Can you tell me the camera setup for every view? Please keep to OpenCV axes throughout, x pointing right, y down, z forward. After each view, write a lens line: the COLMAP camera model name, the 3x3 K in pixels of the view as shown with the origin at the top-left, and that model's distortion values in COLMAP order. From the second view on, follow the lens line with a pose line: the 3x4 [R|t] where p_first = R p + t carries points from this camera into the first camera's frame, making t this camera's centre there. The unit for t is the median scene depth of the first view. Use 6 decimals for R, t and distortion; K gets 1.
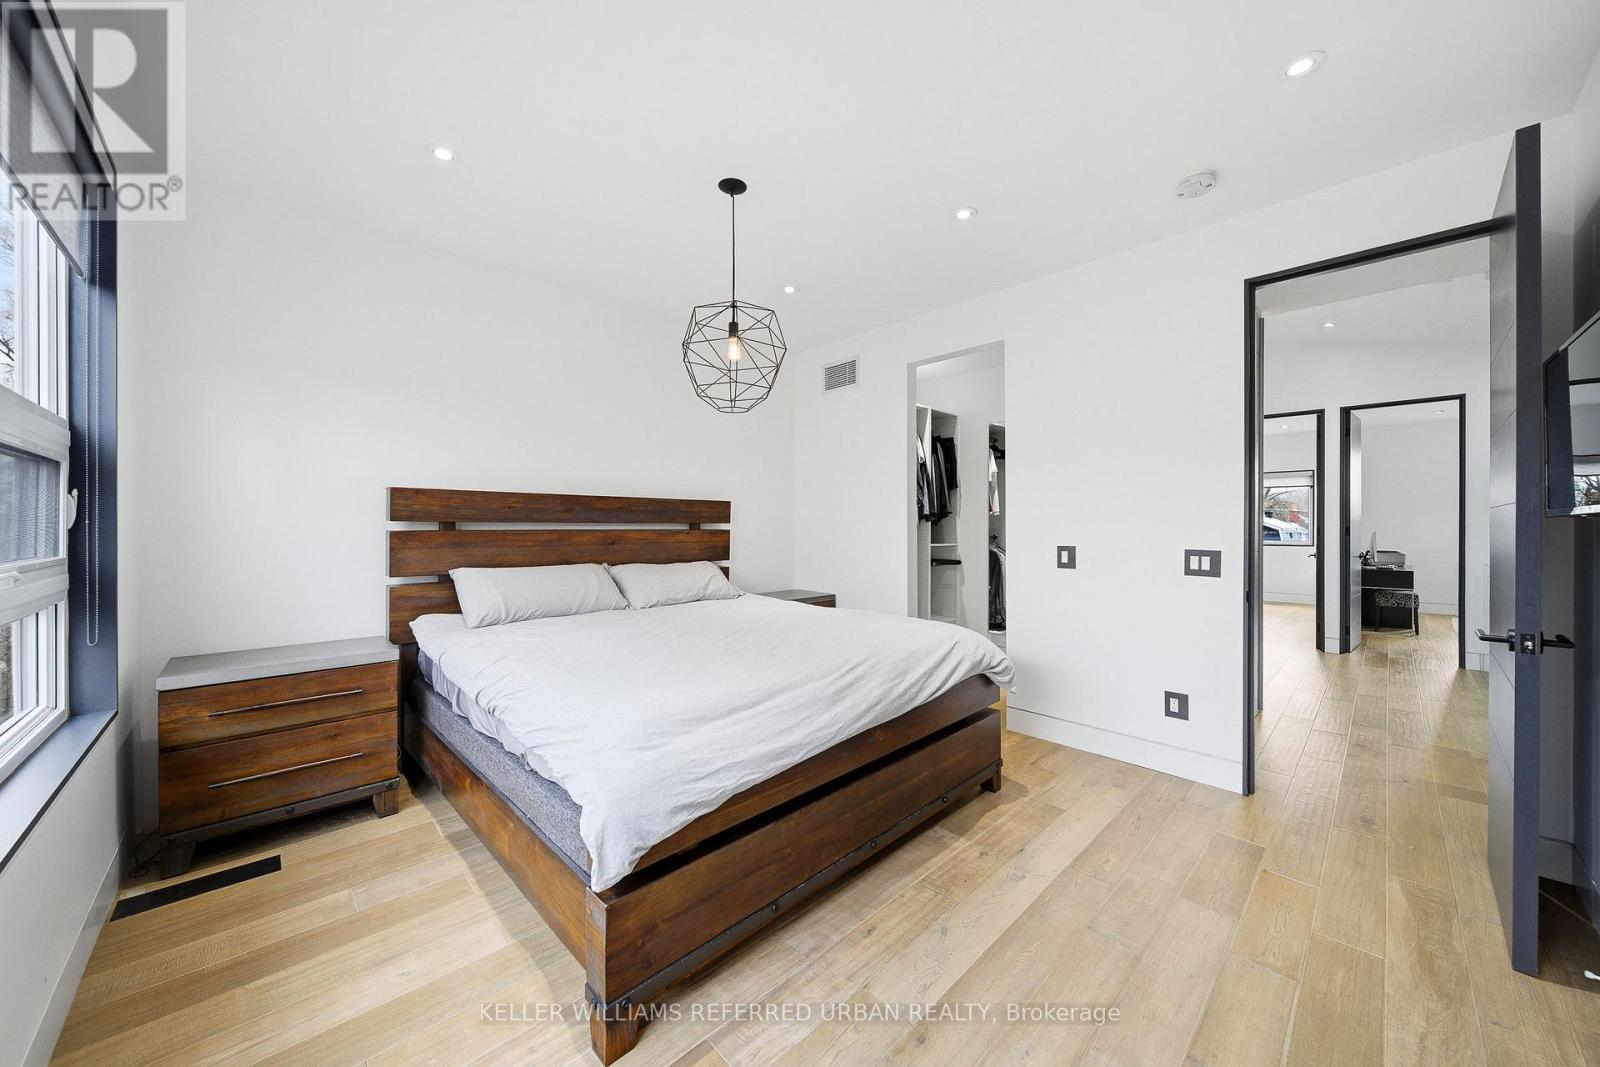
lens RADIAL K [[563.0, 0, 793.2], [0, 563.0, 525.0], [0, 0, 1]] dist [-0.000056, -0.000922]
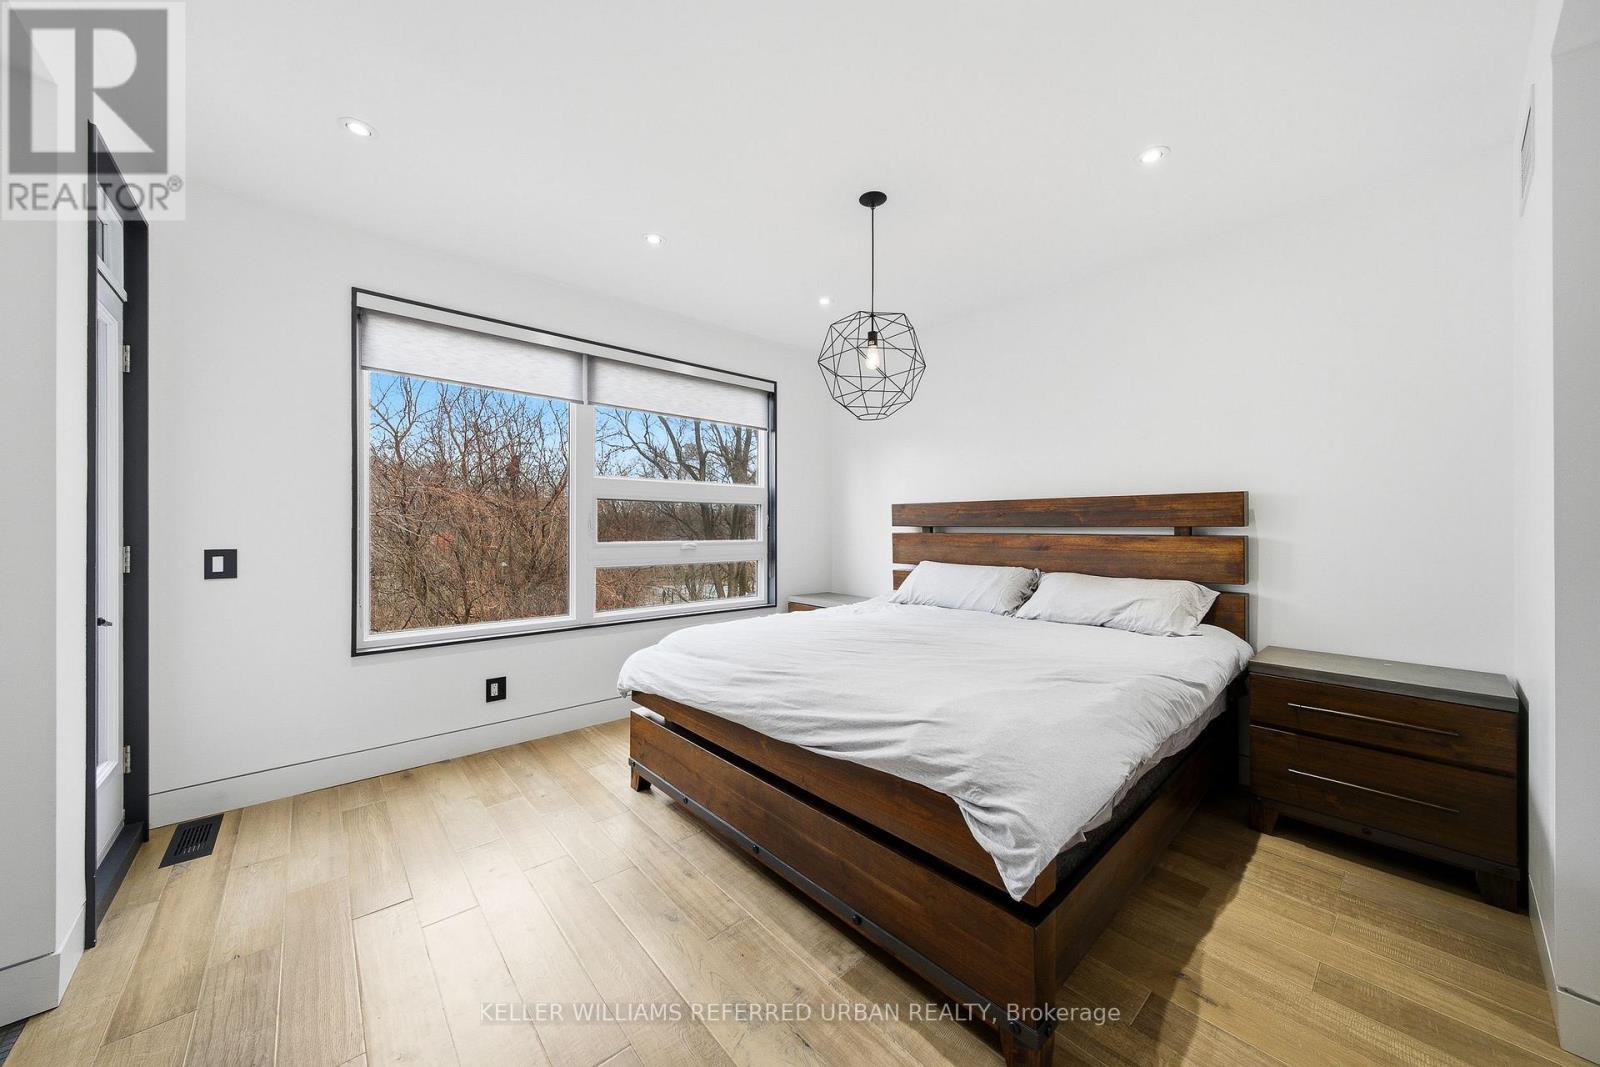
lens RADIAL K [[563.0, 0, 796.2], [0, 563.0, 529.6], [0, 0, 1]] dist [-0.000056, -0.000922]
pose [[-0.042058, 0.000562, -0.999115, 0.827719], [-0.000724, 1.000000, 0.000593, 0.001224], [0.999115, 0.000748, -0.042057, 0.810927]]
